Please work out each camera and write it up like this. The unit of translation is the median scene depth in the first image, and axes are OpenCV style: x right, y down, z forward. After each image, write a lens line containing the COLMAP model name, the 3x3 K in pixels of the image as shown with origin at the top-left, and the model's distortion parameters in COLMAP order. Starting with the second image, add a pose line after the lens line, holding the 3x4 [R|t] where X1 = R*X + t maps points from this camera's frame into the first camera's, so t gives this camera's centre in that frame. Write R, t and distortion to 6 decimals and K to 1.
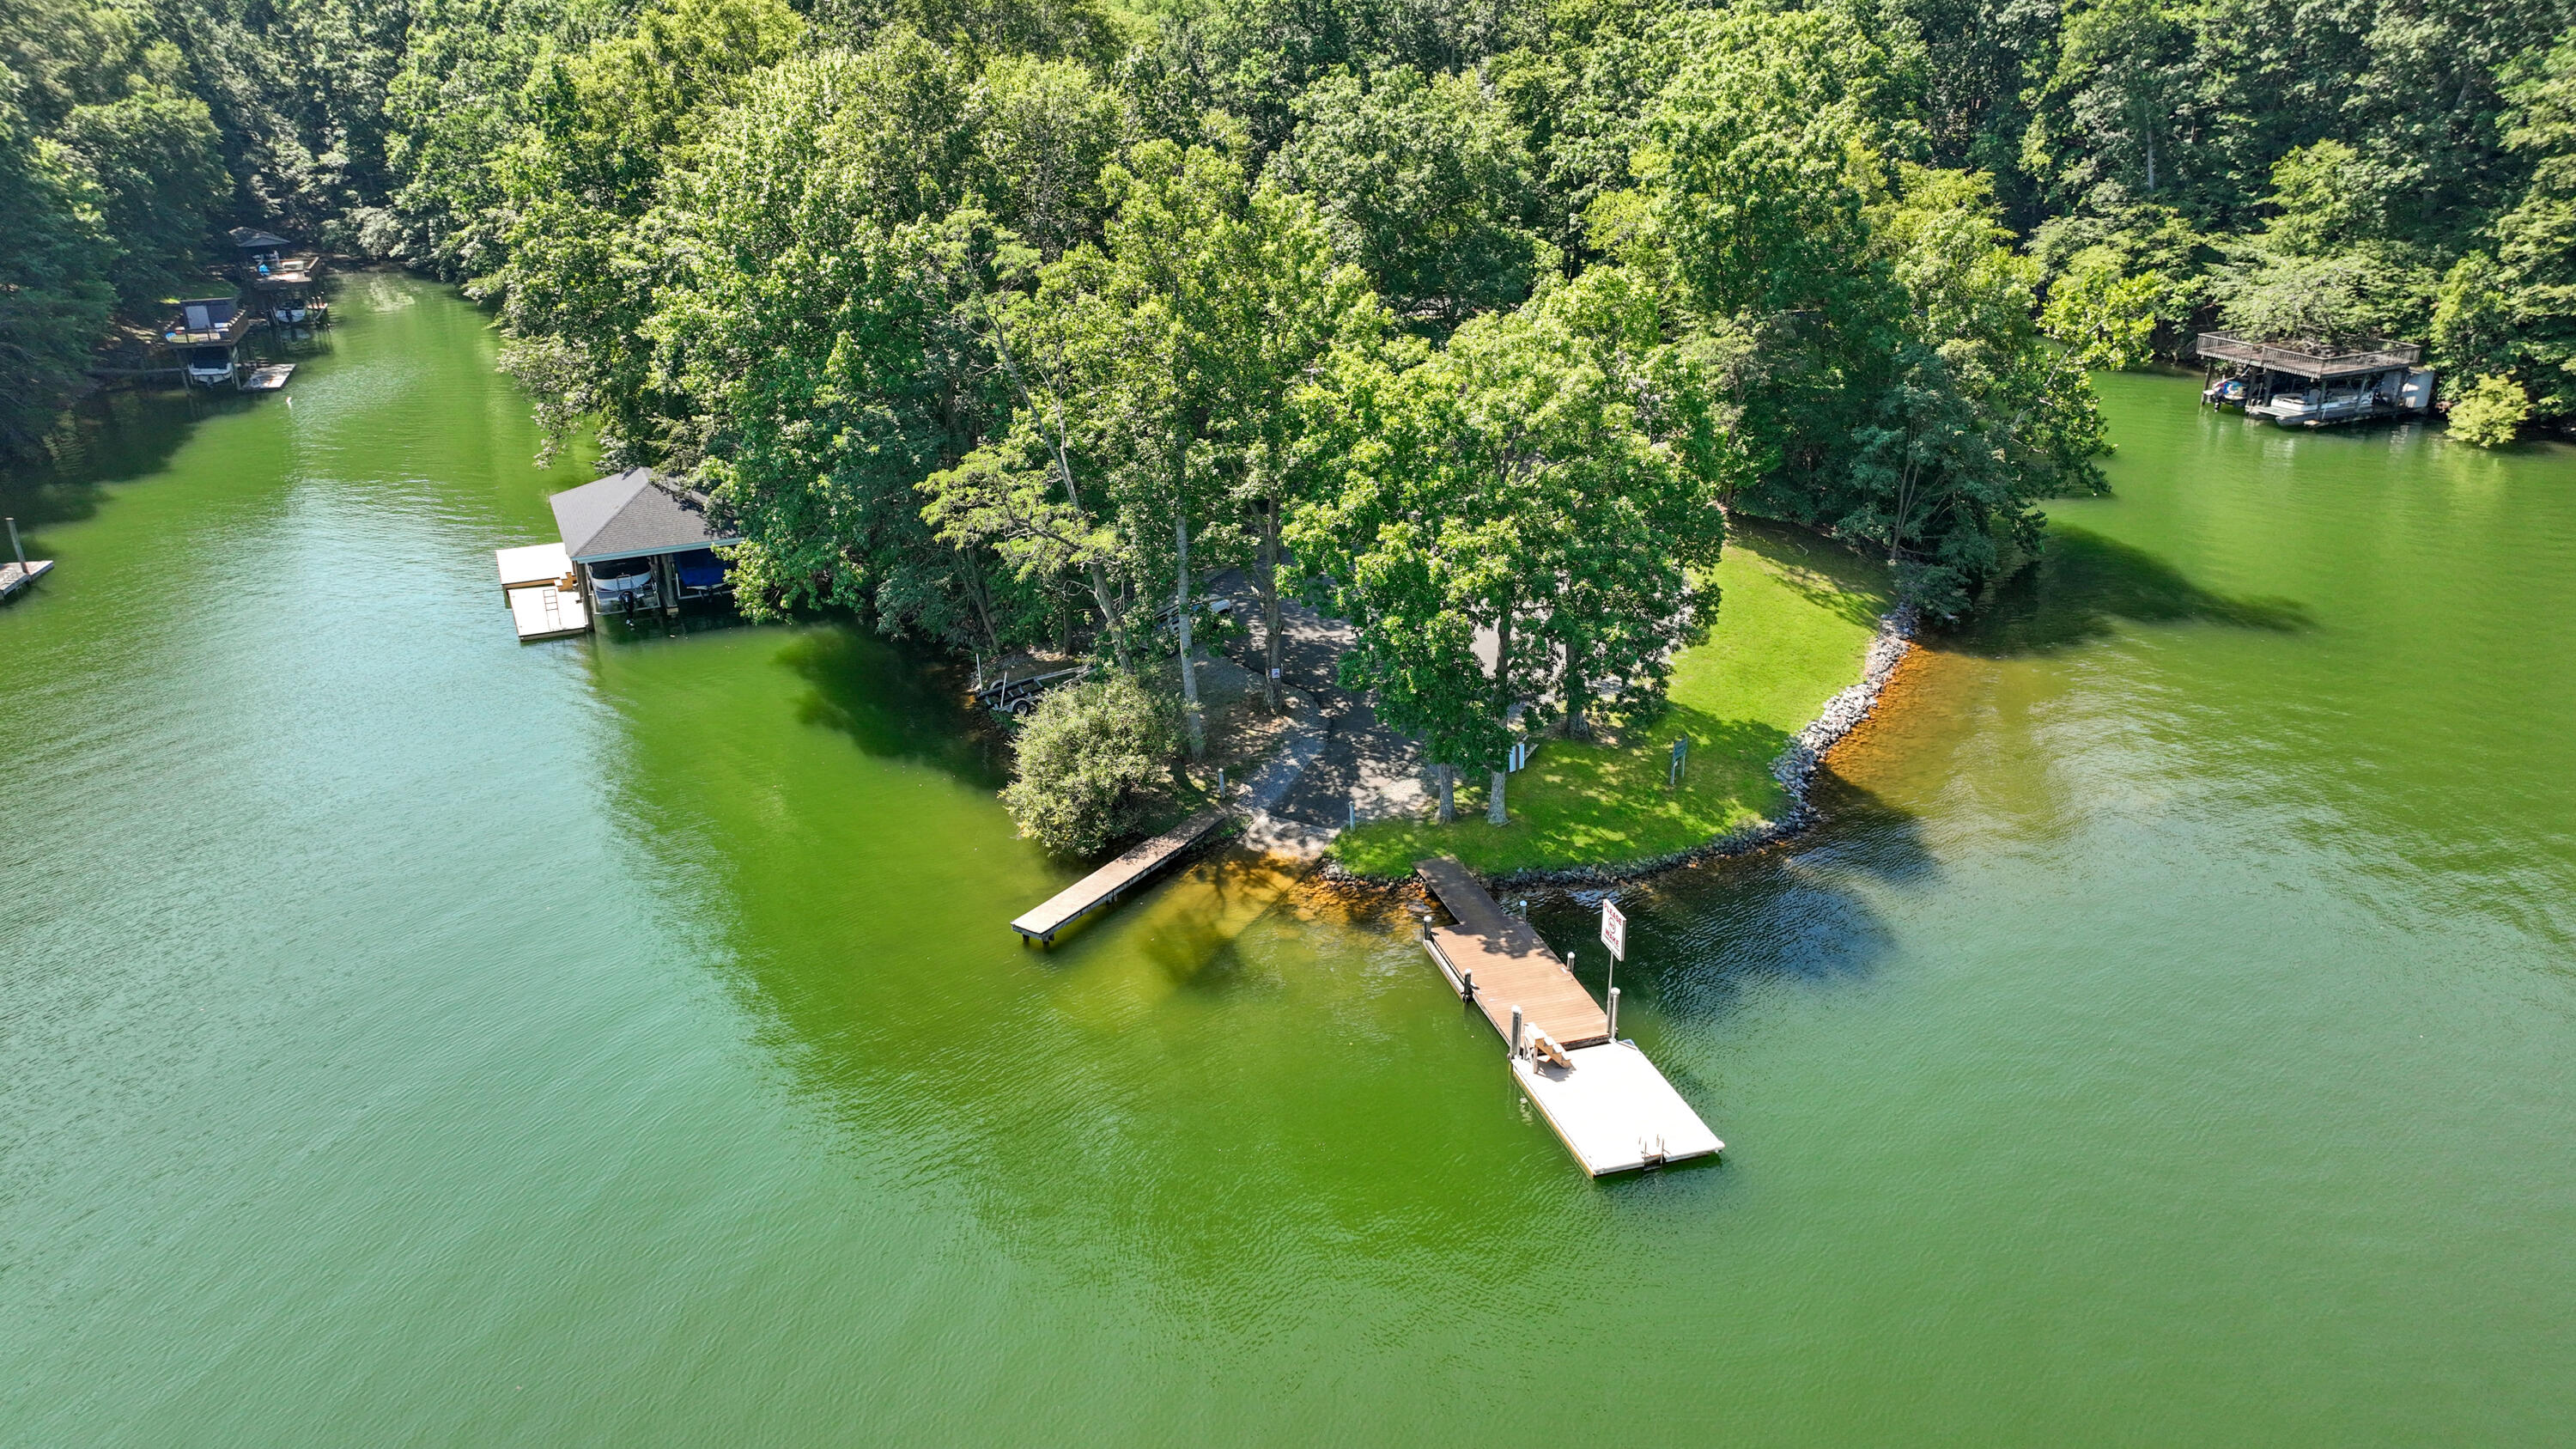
lens RADIAL K [[1862.9, 0, 1288.0], [0, 1862.9, 724.5], [0, 0, 1]] dist [-0.001634, 0.006631]
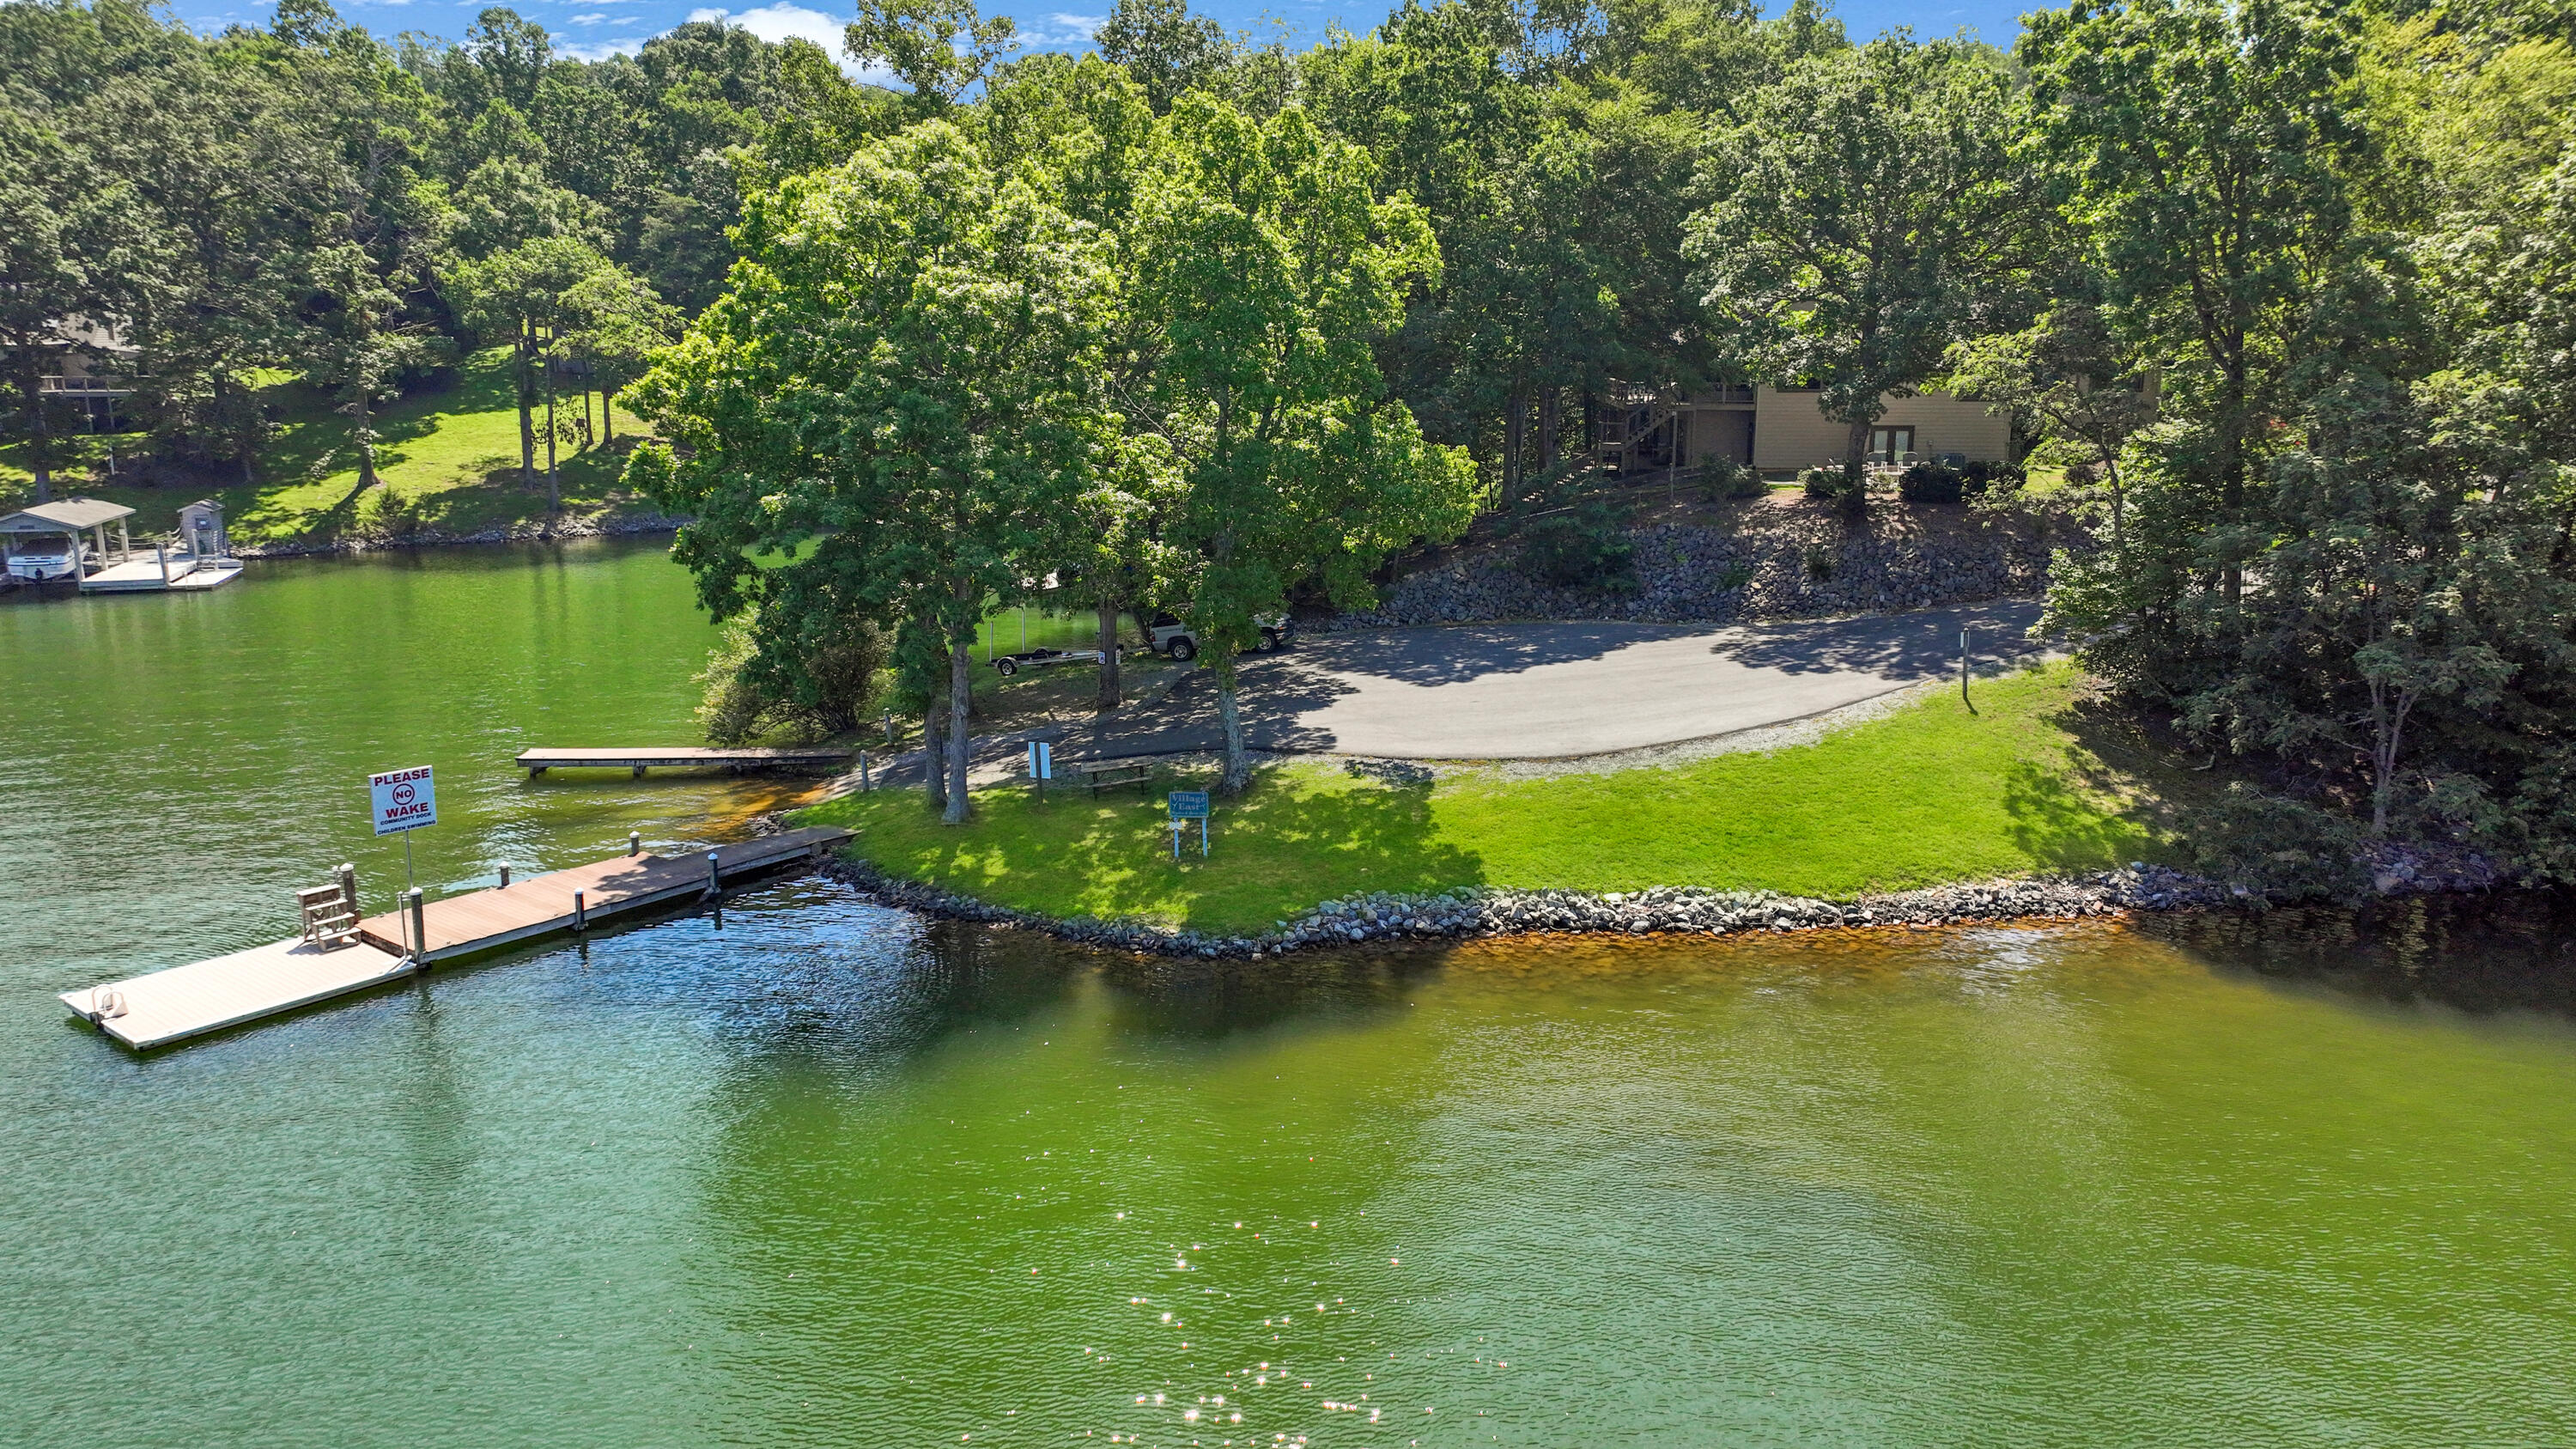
lens RADIAL K [[1845.8, 0, 1288.0], [0, 1845.8, 724.5], [0, 0, 1]] dist [0.002251, 0.006904]
pose [[0.571403, 0.183560, -0.799878, 0.597084], [-0.310901, 0.950434, -0.003985, -0.018768], [0.759499, 0.250960, 0.600150, 0.492017]]
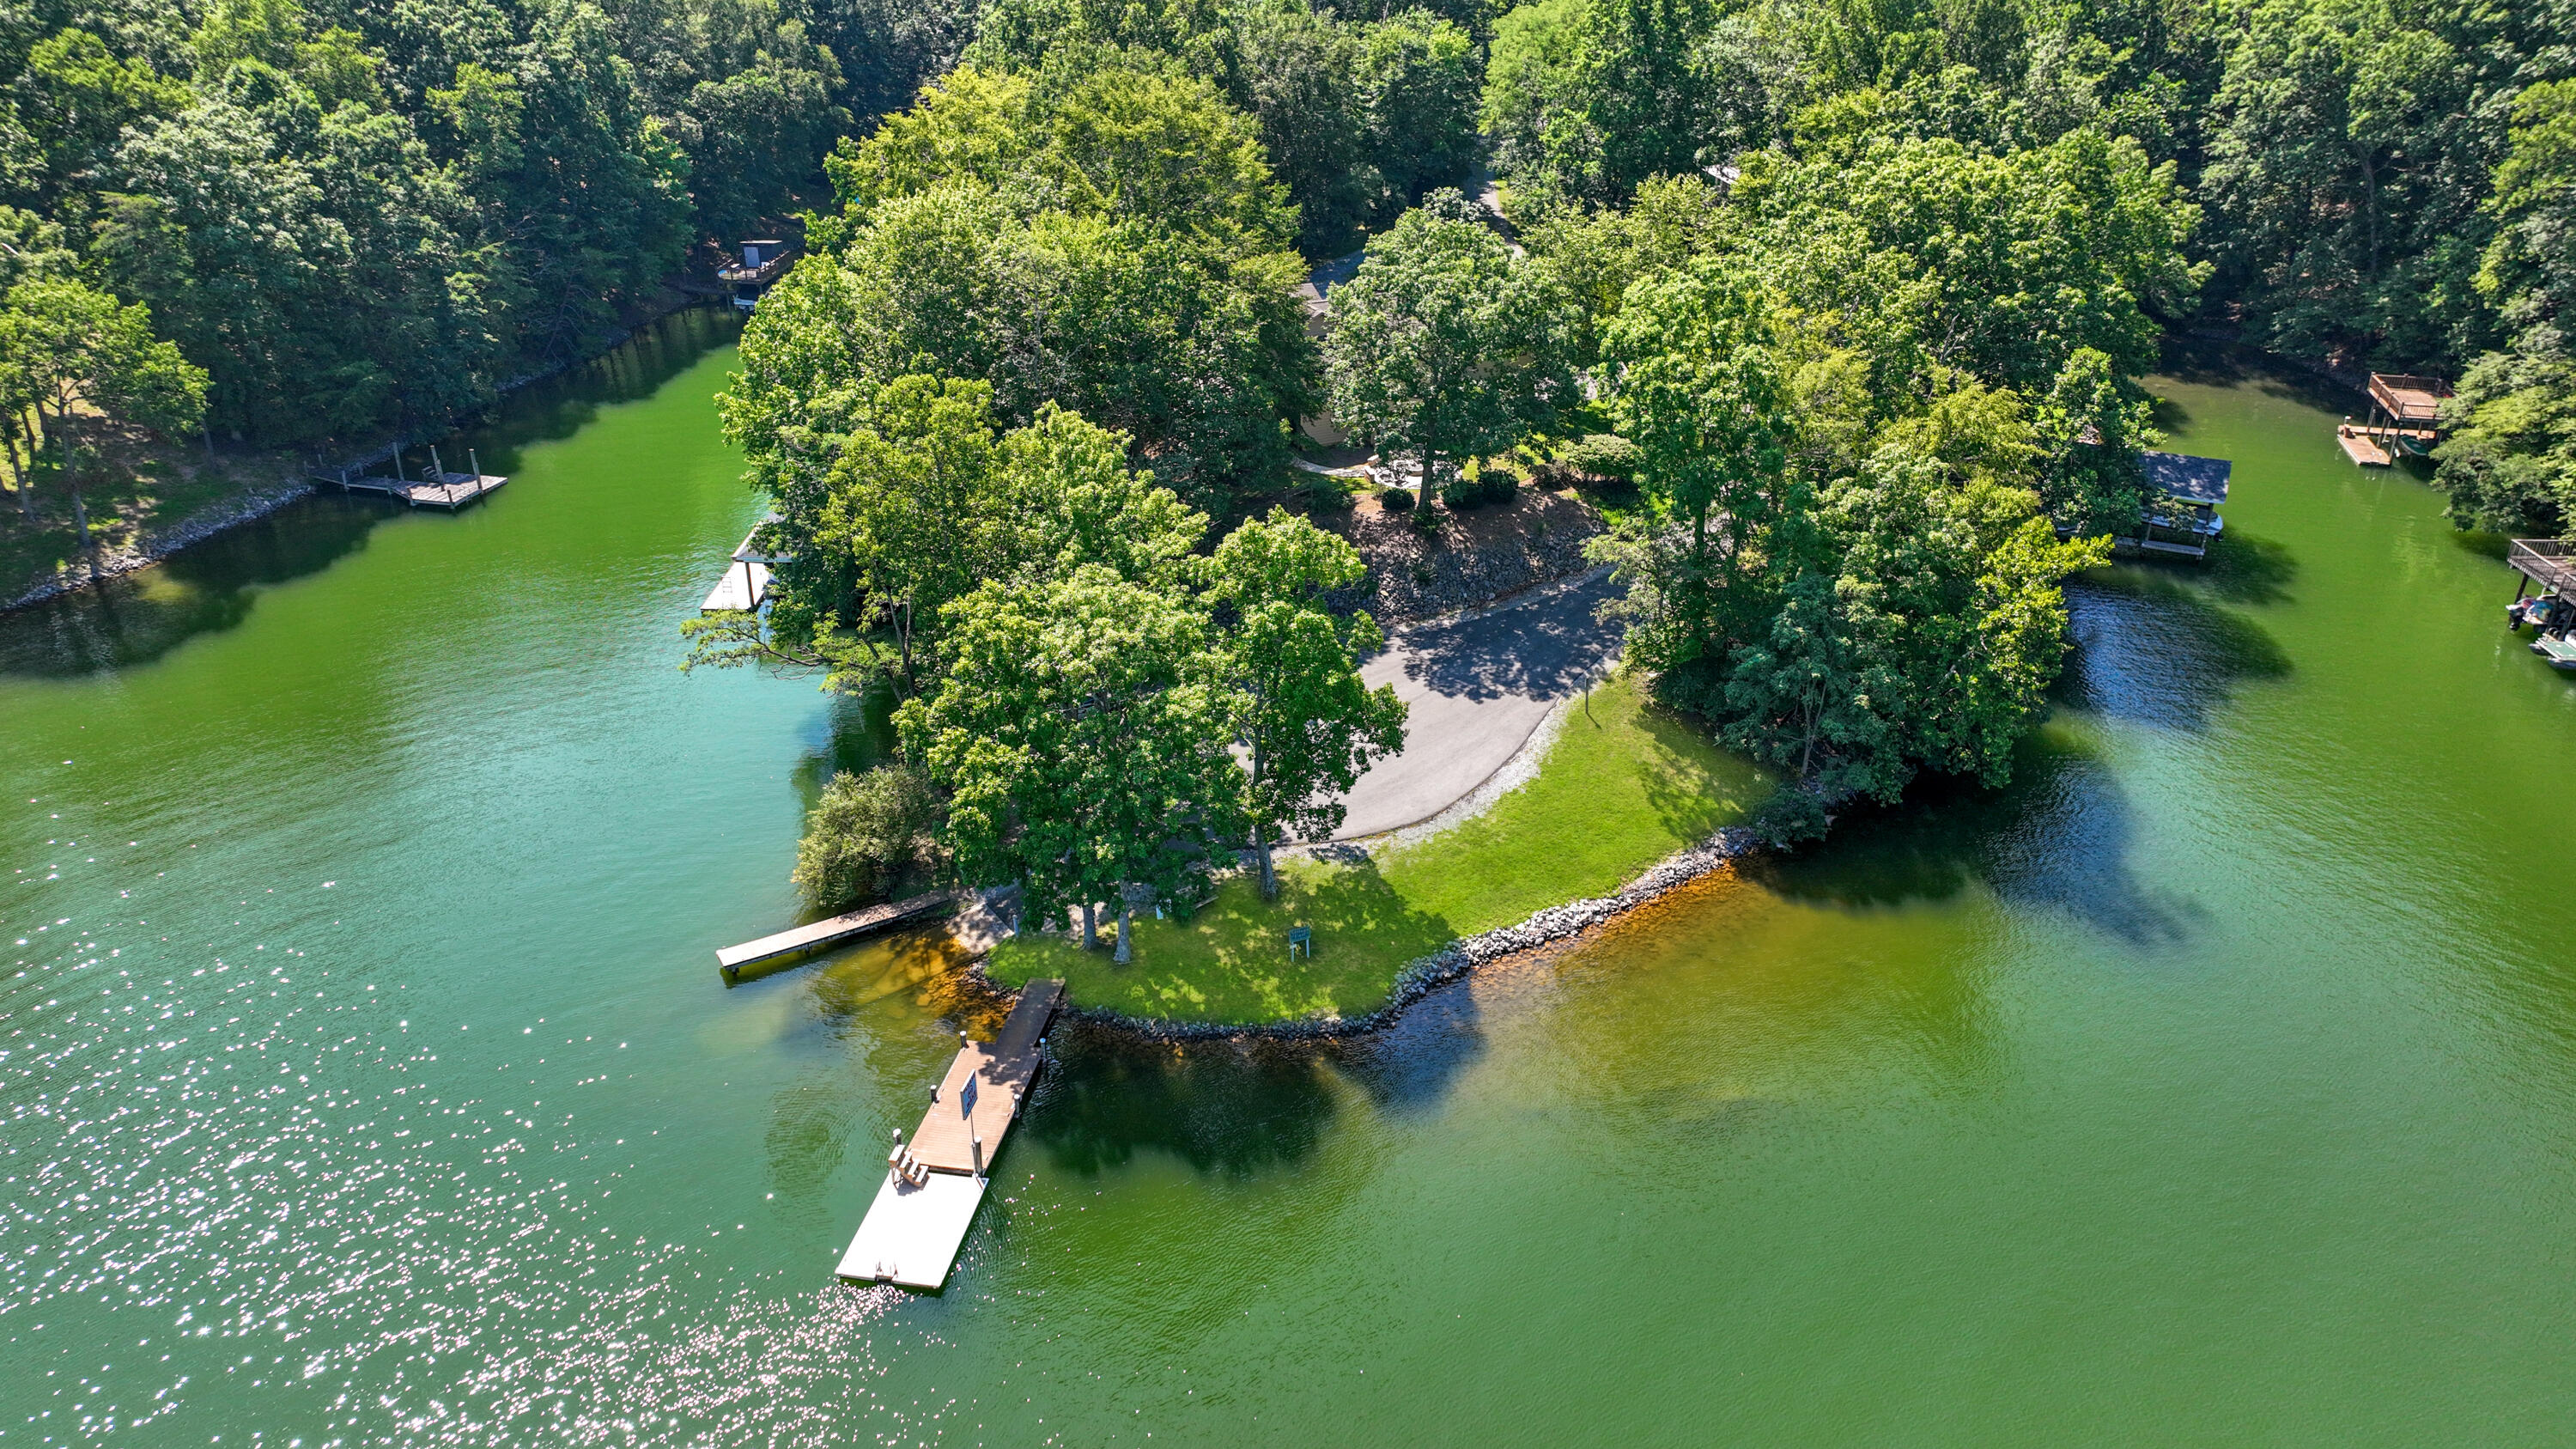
lens RADIAL K [[1845.8, 0, 1288.0], [0, 1845.8, 724.5], [0, 0, 1]] dist [0.002251, 0.006904]
pose [[0.896081, 0.206749, -0.392802, 0.496396], [-0.169926, 0.977273, 0.126738, -0.204564], [0.410077, -0.046820, 0.910848, -0.031219]]
